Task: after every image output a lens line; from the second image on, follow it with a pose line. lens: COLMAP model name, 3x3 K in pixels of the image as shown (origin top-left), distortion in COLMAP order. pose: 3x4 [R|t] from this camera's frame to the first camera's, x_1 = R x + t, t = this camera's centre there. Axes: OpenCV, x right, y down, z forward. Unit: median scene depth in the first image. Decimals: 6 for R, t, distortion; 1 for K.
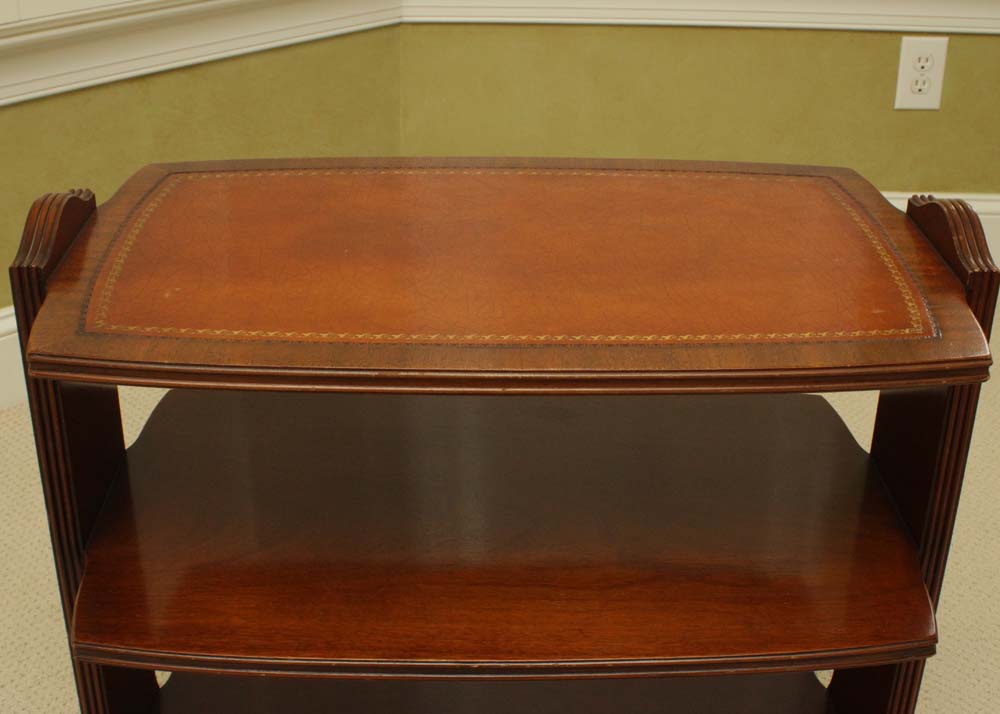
lens RADIAL K [[1989.0, 0, 500.0], [0, 1989.0, 357.0], [0, 0, 1]] dist [-0.236035, -0.207543]
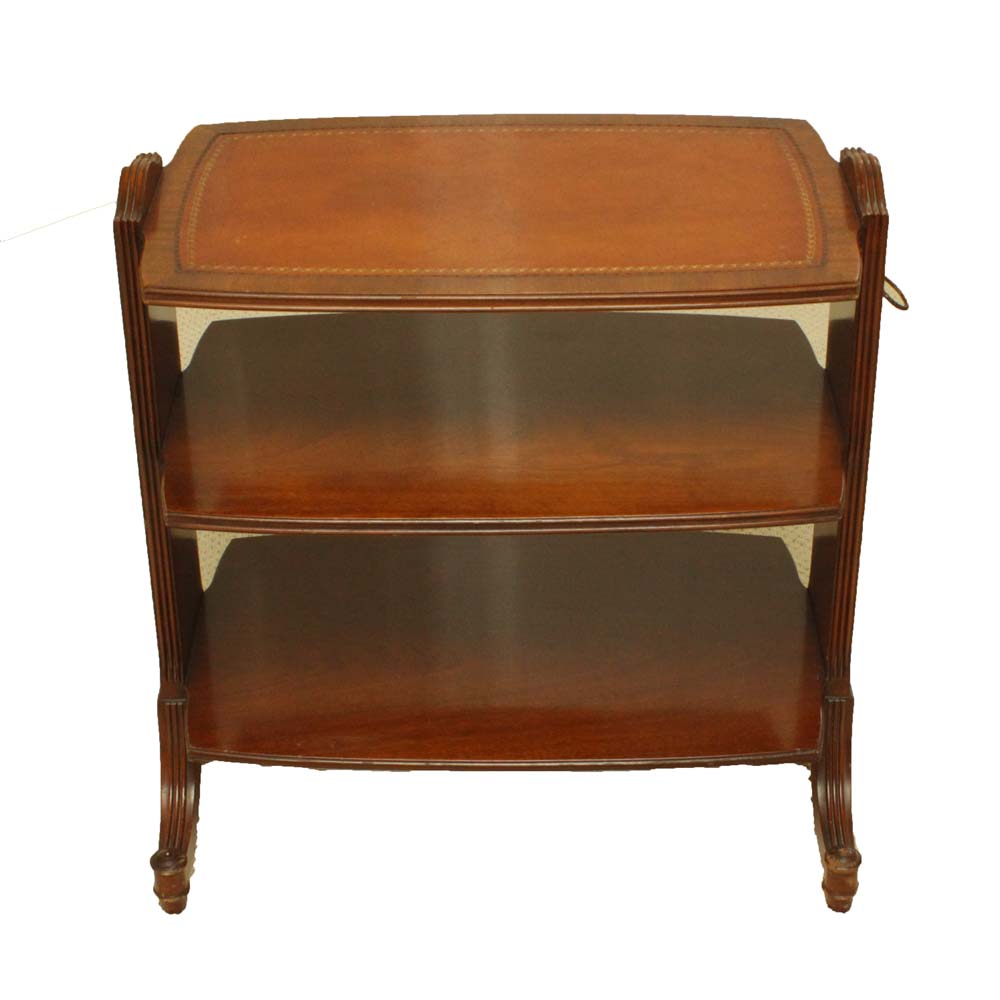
lens RADIAL K [[3148.3, 0, 500.0], [0, 3148.3, 500.0], [0, 0, 1]] dist [-0.174360, -3.925646]
pose [[0.999679, -0.010620, -0.023006, 0.050304], [0.012040, 0.997972, 0.062511, 0.011575], [0.022295, -0.062768, 0.997779, -1.066098]]
